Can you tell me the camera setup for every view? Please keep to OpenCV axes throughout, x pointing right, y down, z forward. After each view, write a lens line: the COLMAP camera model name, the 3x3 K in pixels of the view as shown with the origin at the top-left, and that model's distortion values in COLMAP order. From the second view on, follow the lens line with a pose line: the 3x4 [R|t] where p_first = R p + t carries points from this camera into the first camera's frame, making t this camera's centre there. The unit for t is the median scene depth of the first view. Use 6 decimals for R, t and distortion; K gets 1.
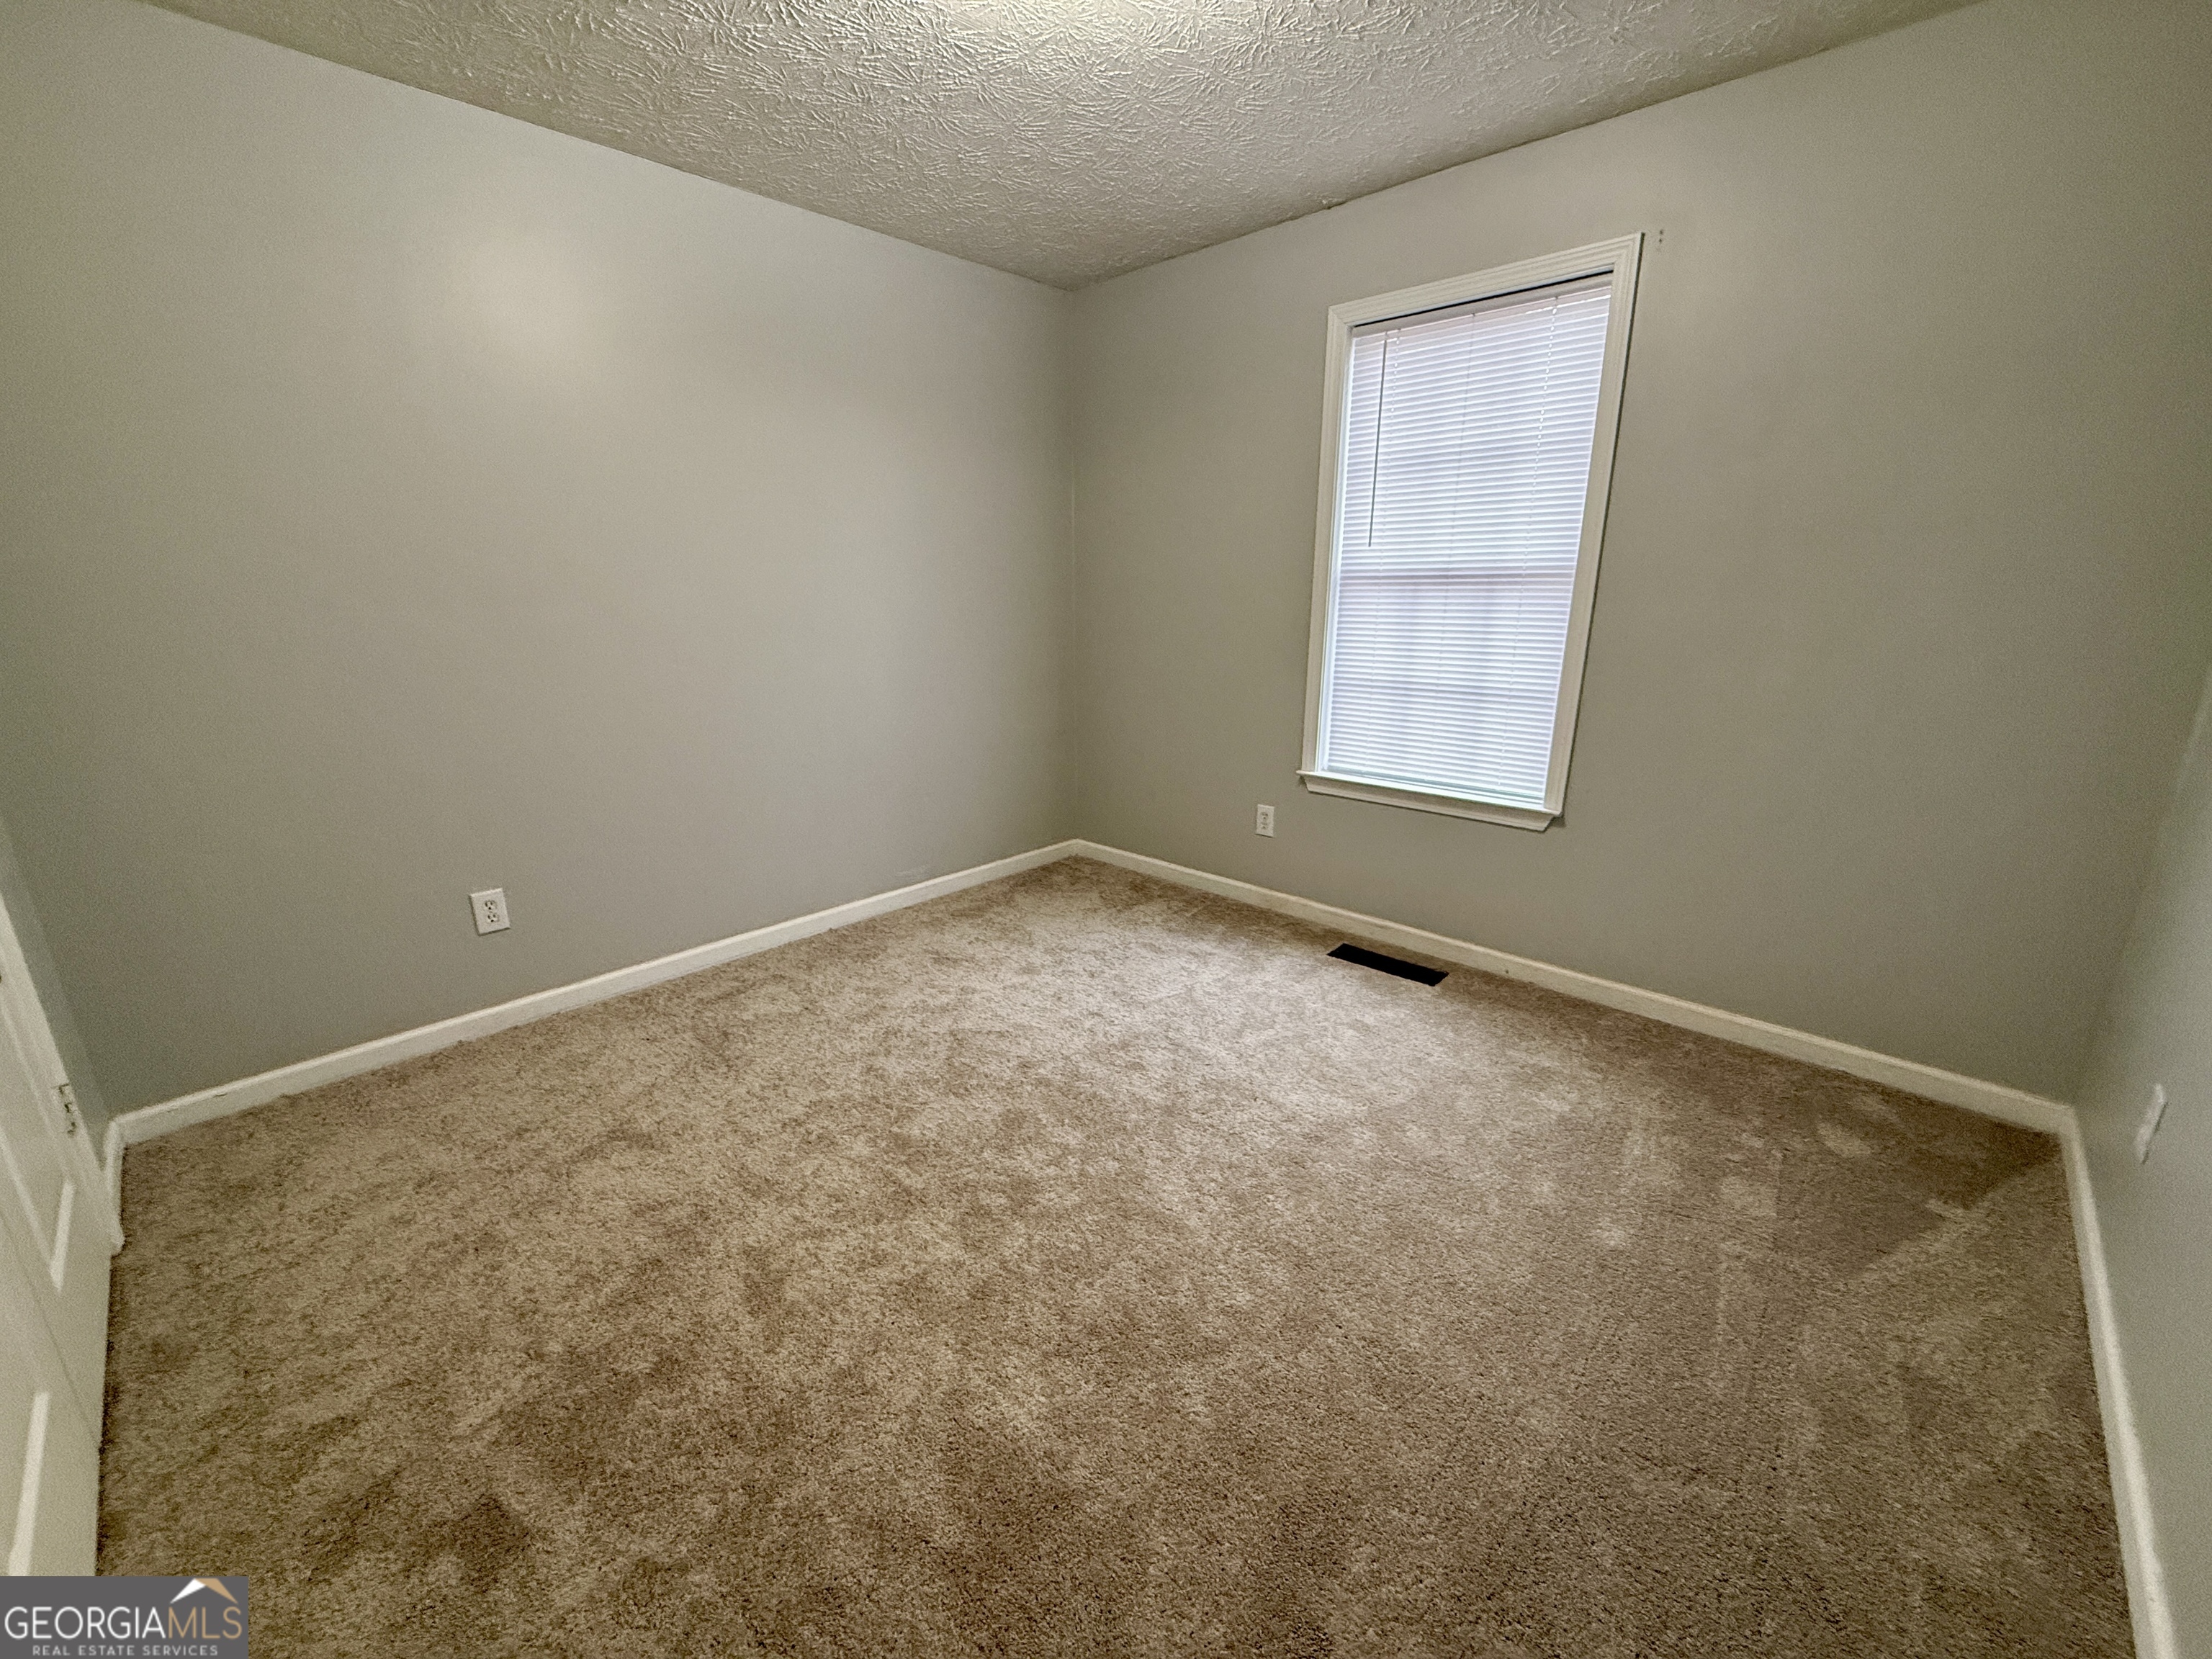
lens RADIAL K [[874.7, 0, 1128.8], [0, 874.7, 830.2], [0, 0, 1]] dist [0.008693, -0.000085]
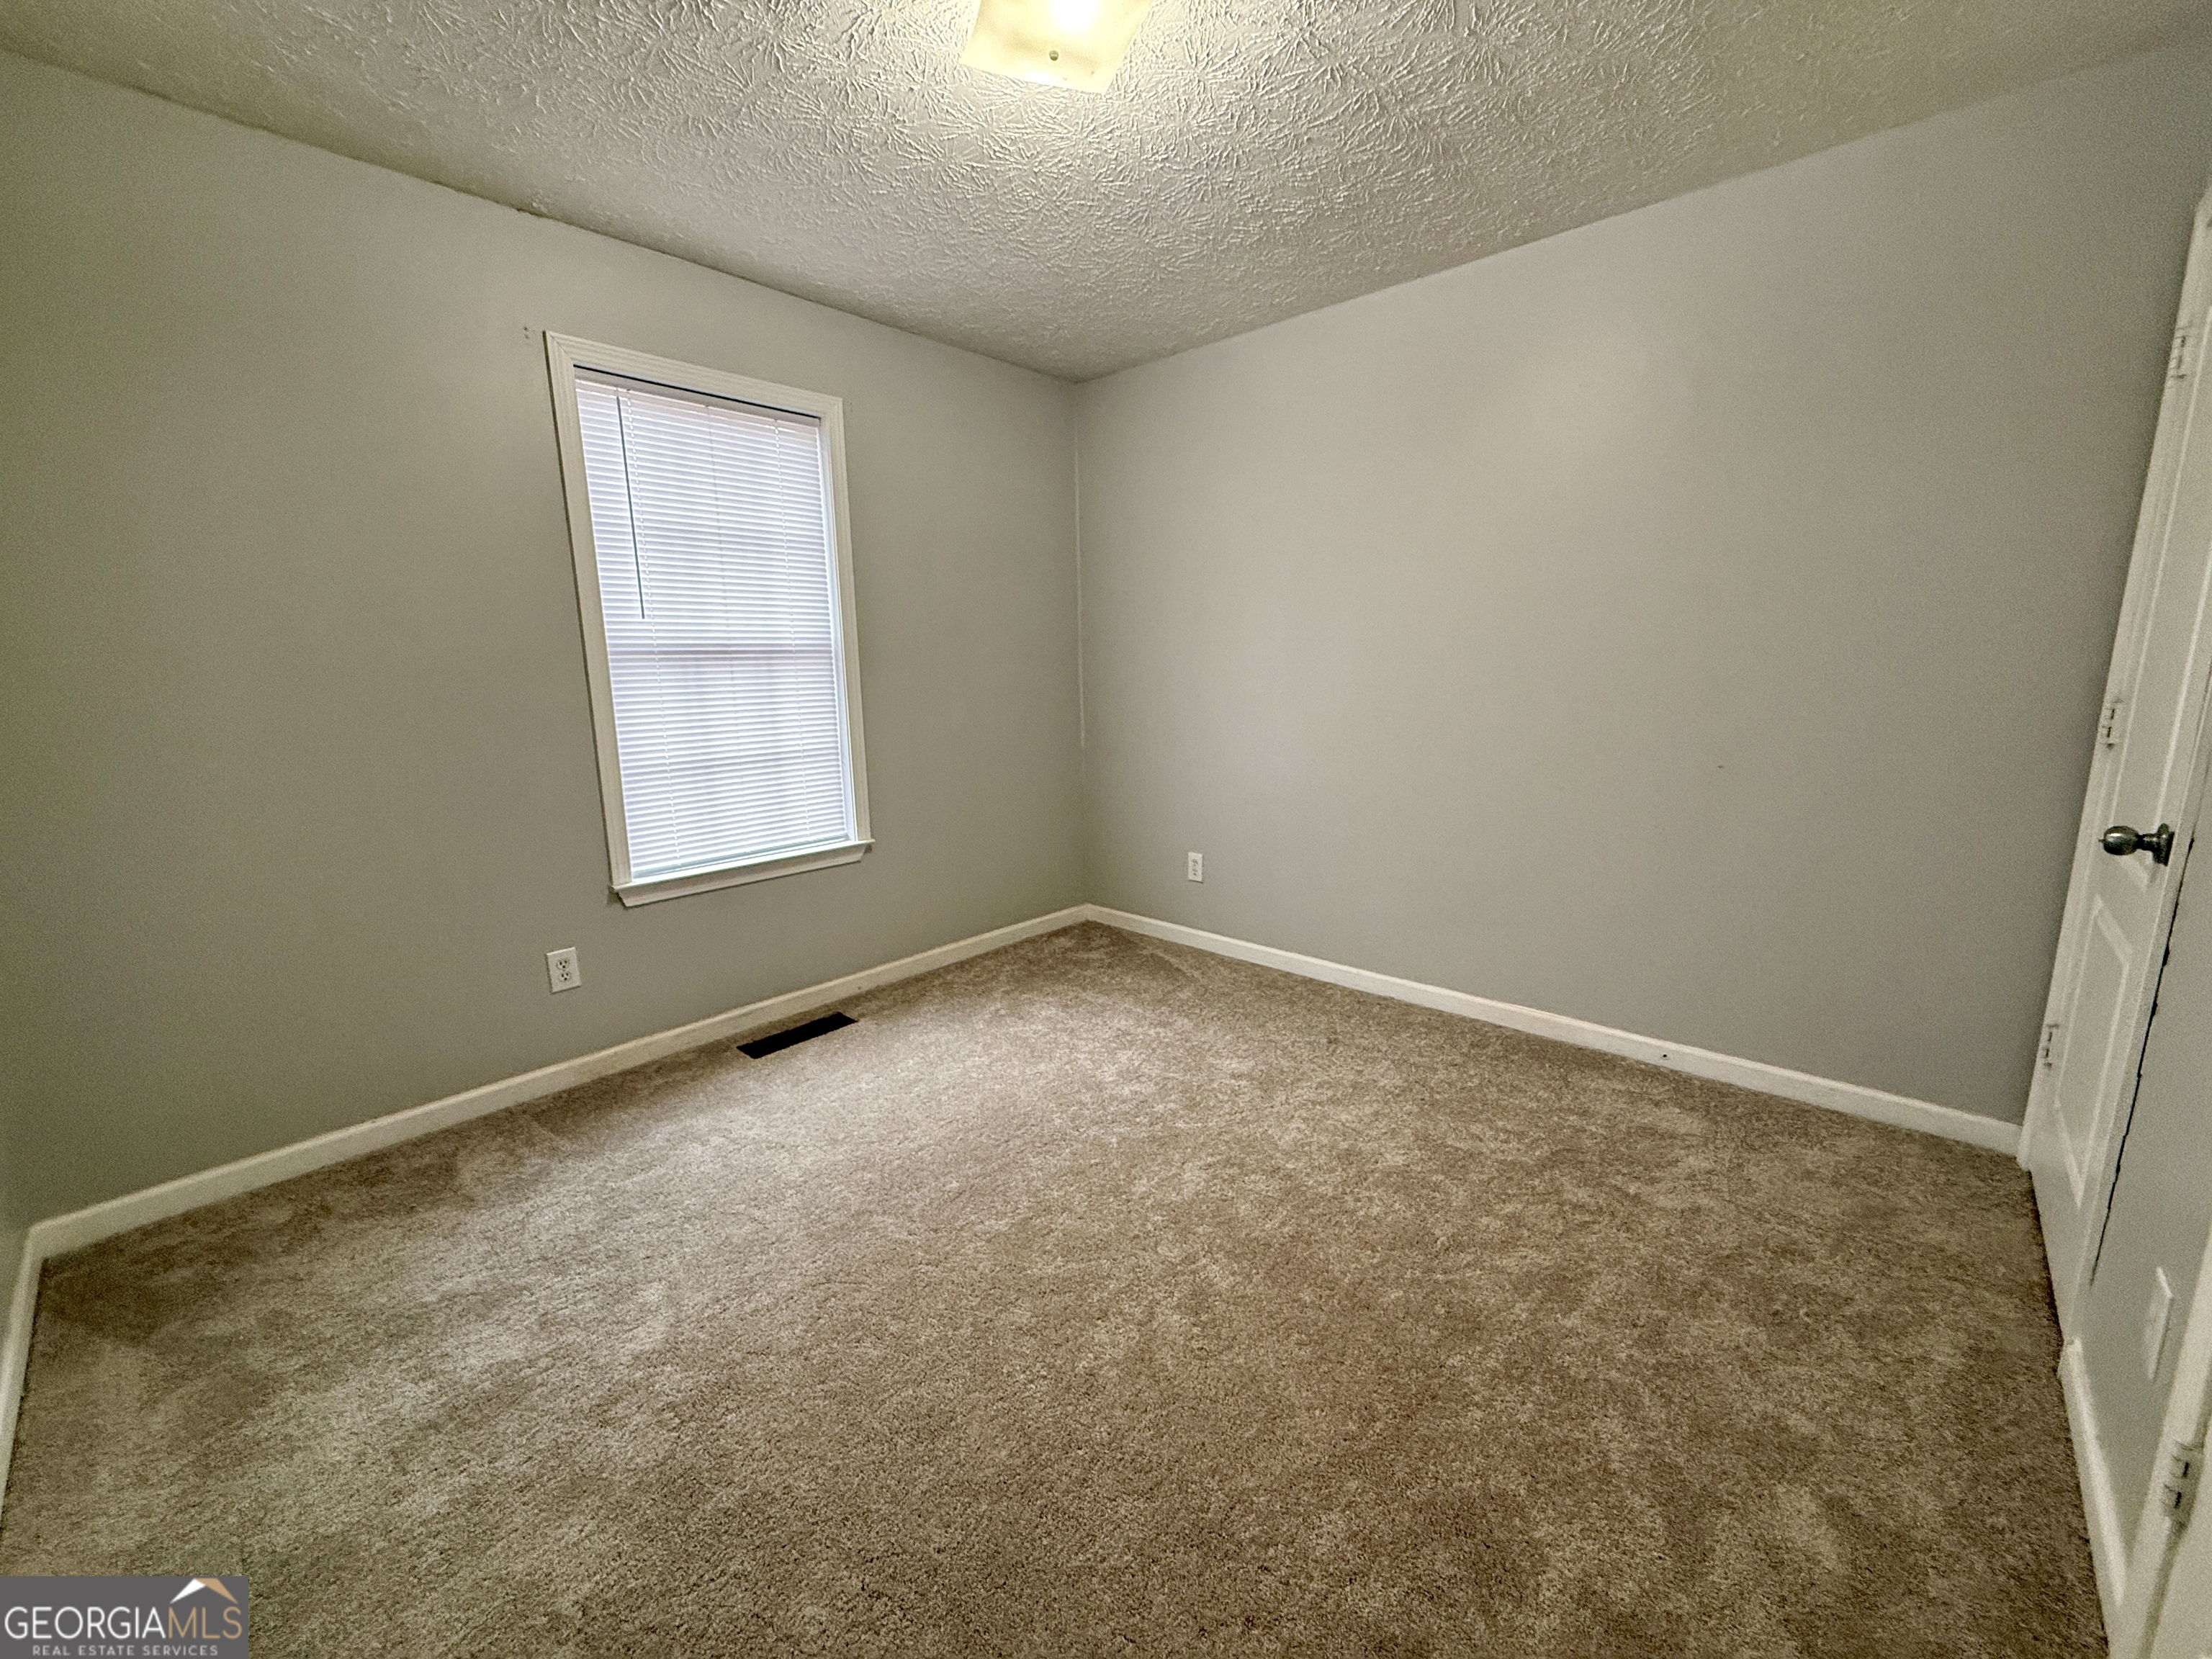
lens RADIAL K [[878.7, 0, 1100.3], [0, 878.7, 827.0], [0, 0, 1]] dist [0.001579, -0.000674]
pose [[0.003430, -0.189657, 0.981844, -0.667249], [0.275894, 0.943922, 0.181368, -0.162732], [-0.961182, 0.270263, 0.055563, 0.579871]]
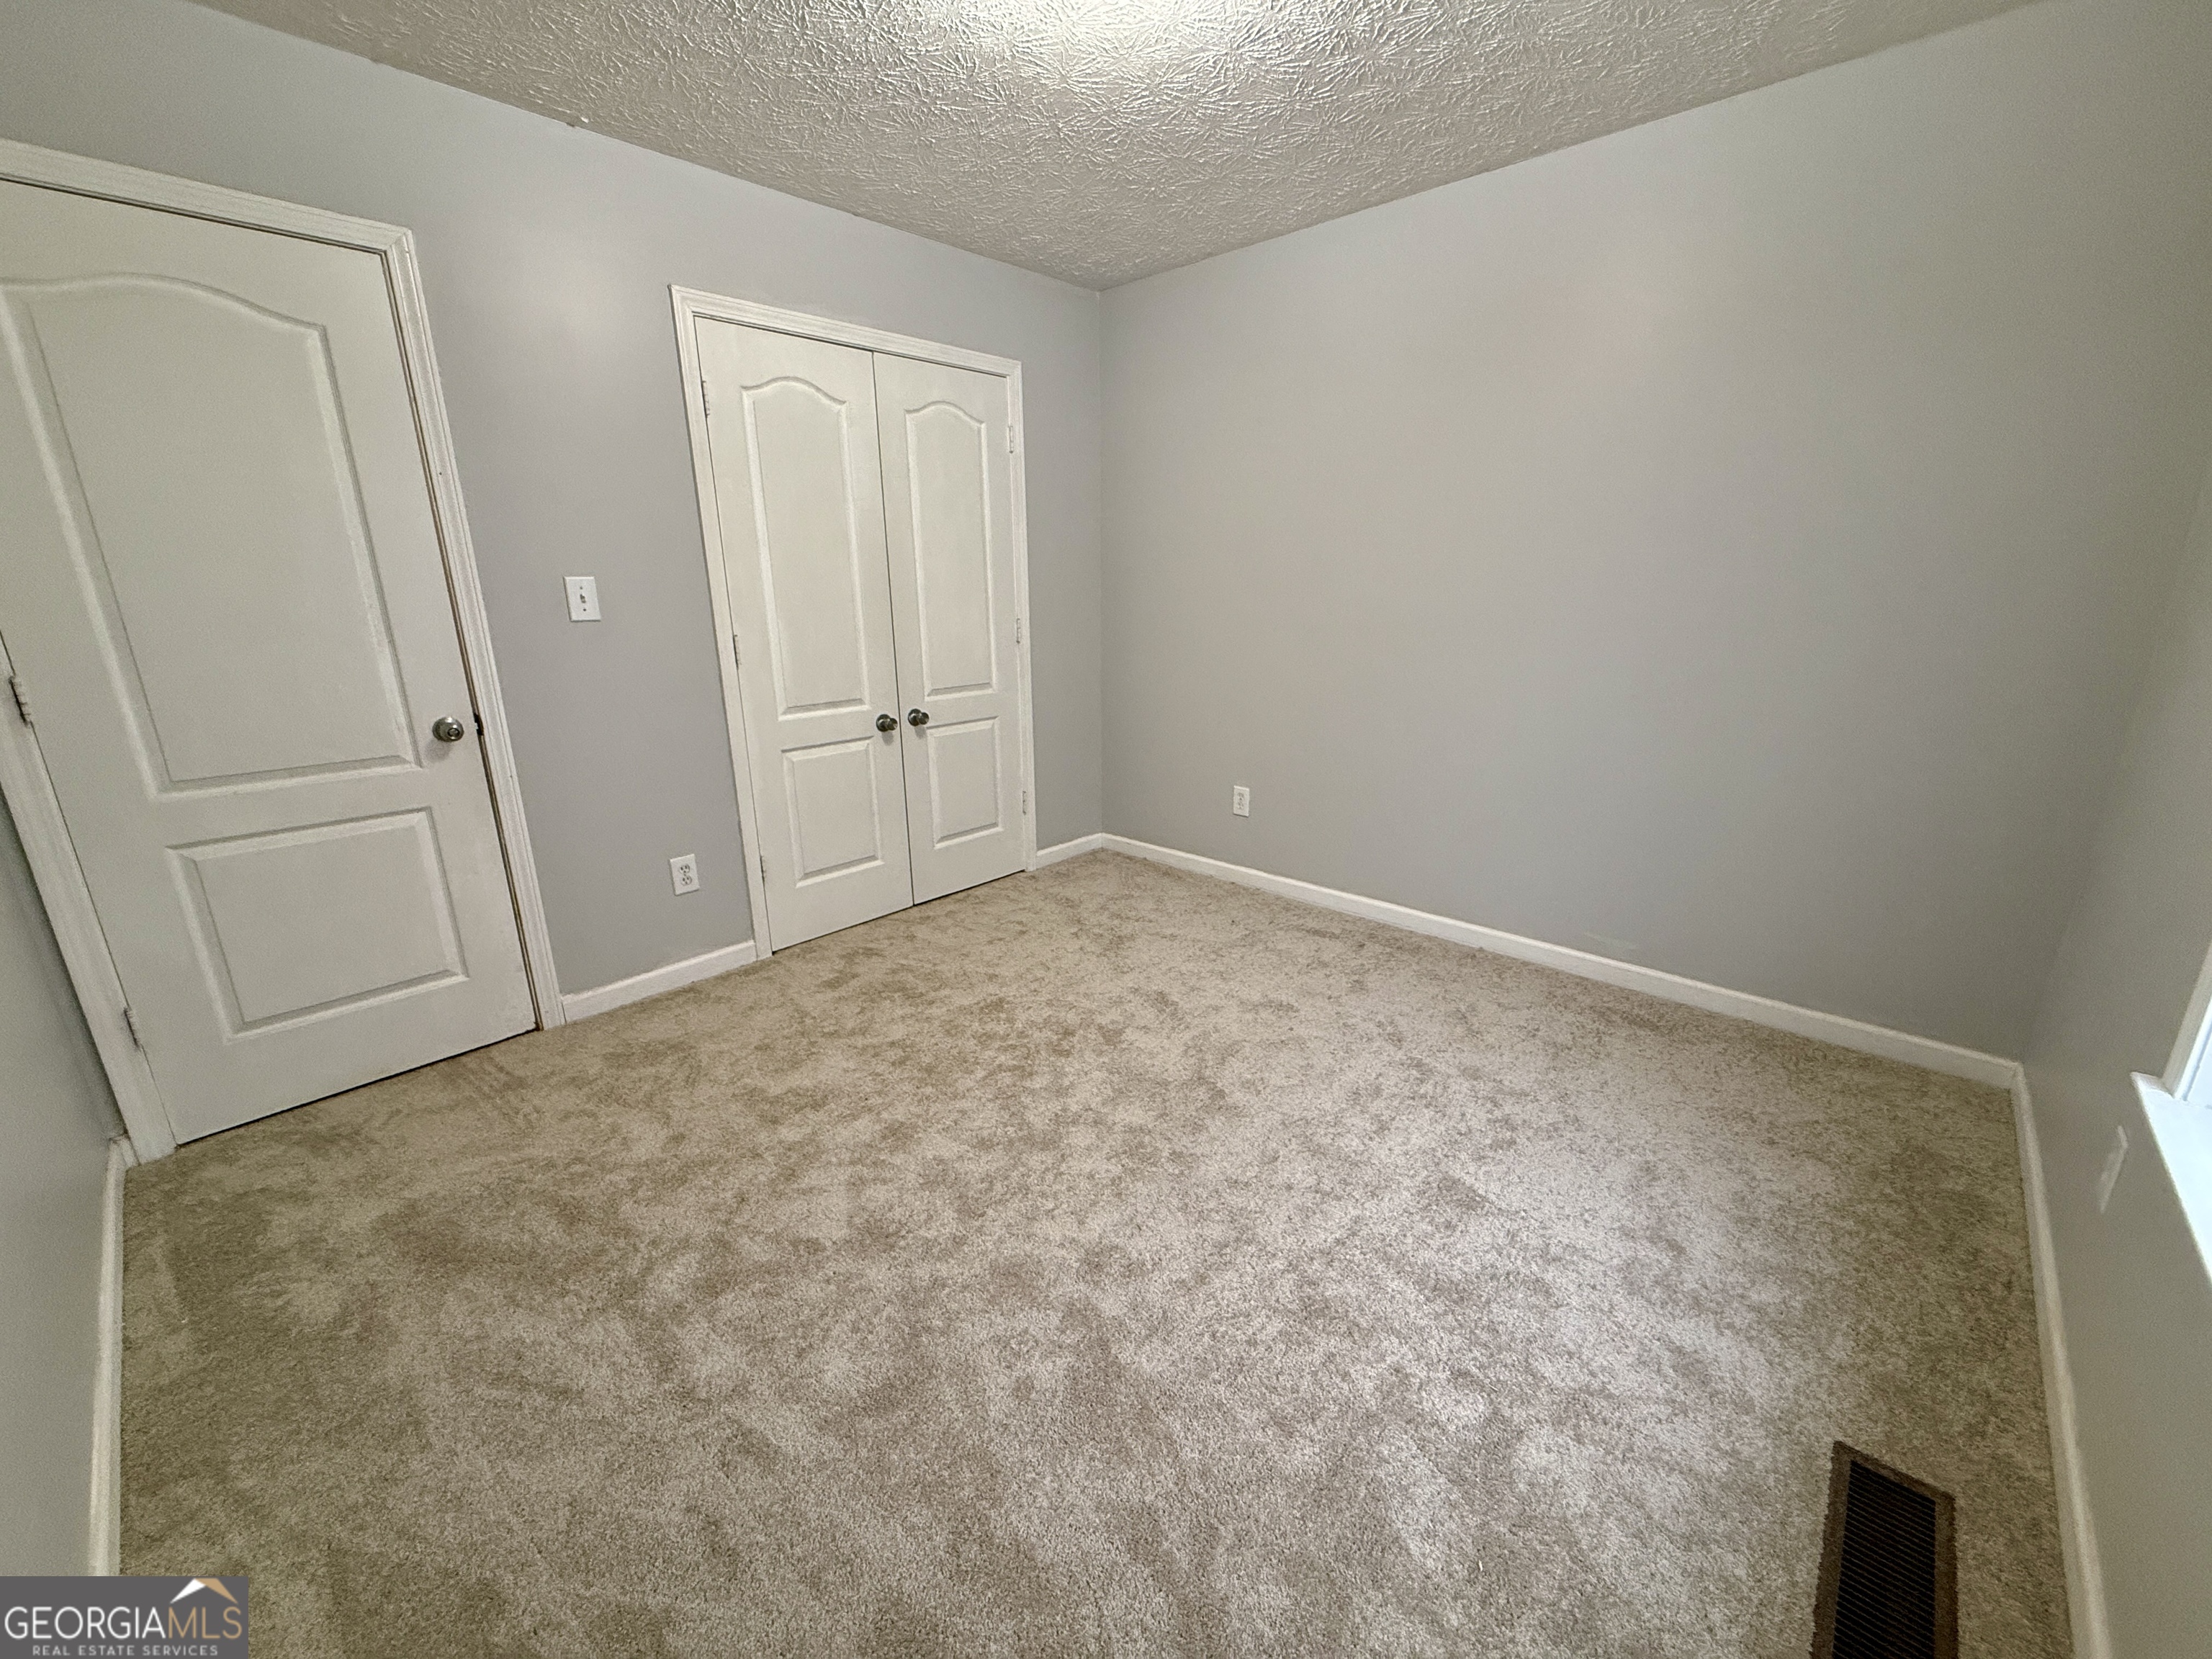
lens RADIAL K [[878.7, 0, 1100.3], [0, 878.7, 827.0], [0, 0, 1]] dist [0.001579, -0.000674]
pose [[0.002411, 0.276384, -0.961044, 0.599943], [-0.267938, 0.926086, 0.265659, -0.168089], [0.963433, 0.256859, 0.076287, 0.575472]]
